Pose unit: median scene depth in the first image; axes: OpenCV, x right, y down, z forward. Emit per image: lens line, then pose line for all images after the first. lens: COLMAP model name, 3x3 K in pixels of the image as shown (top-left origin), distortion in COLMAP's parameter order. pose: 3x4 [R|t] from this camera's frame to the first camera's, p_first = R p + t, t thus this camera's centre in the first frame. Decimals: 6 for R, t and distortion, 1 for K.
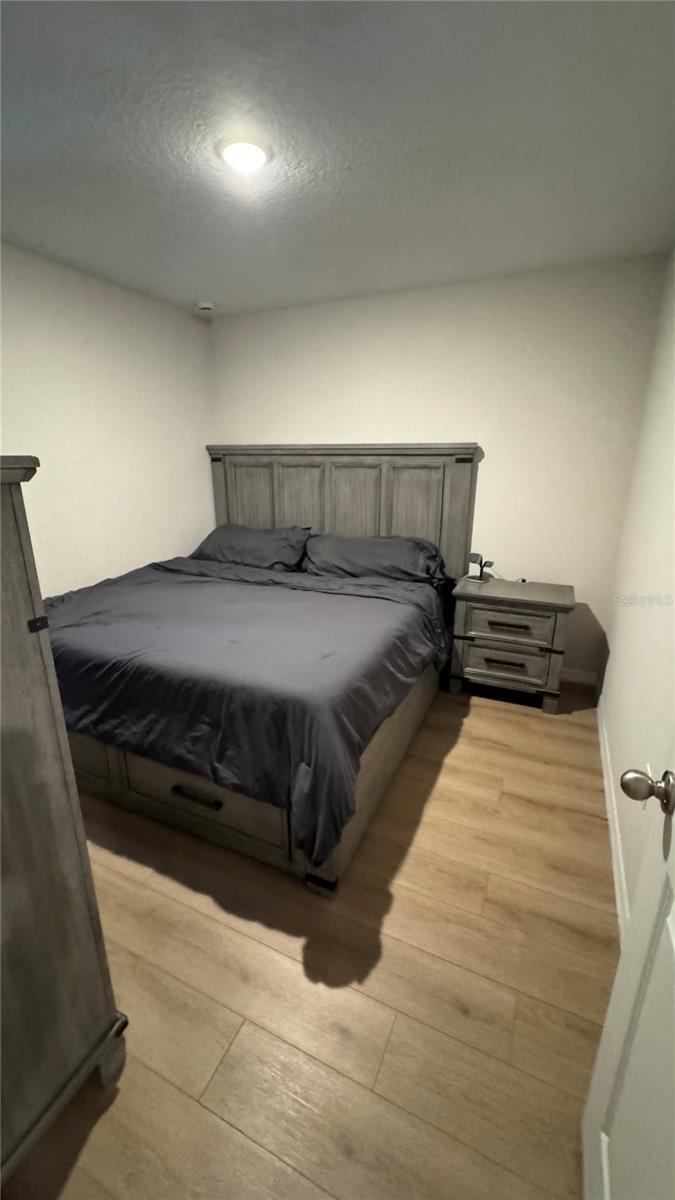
lens RADIAL K [[477.0, 0, 337.5], [0, 477.0, 600.0], [0, 0, 1]] dist [-0.000498, 0.000149]
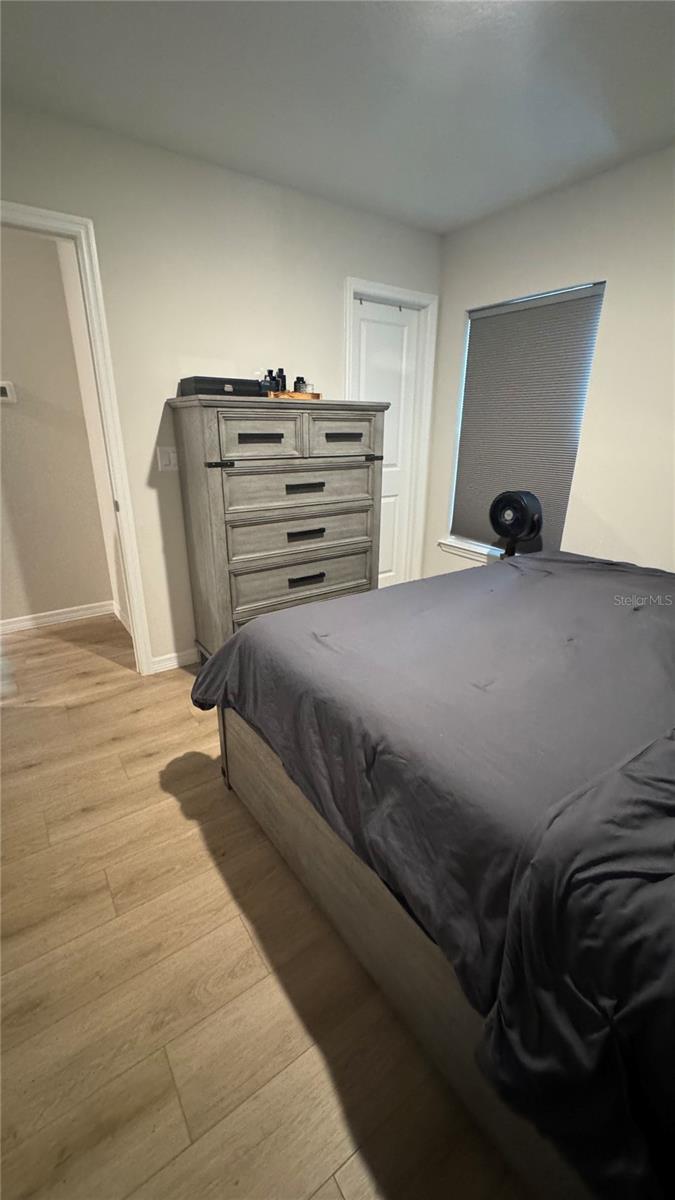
lens RADIAL K [[477.0, 0, 337.5], [0, 477.0, 600.0], [0, 0, 1]] dist [-0.000498, 0.000149]
pose [[-0.500236, 0.287425, -0.816793, 0.640924], [-0.250113, 0.855127, 0.454094, -0.331777], [0.828980, 0.431445, -0.355877, 1.378478]]
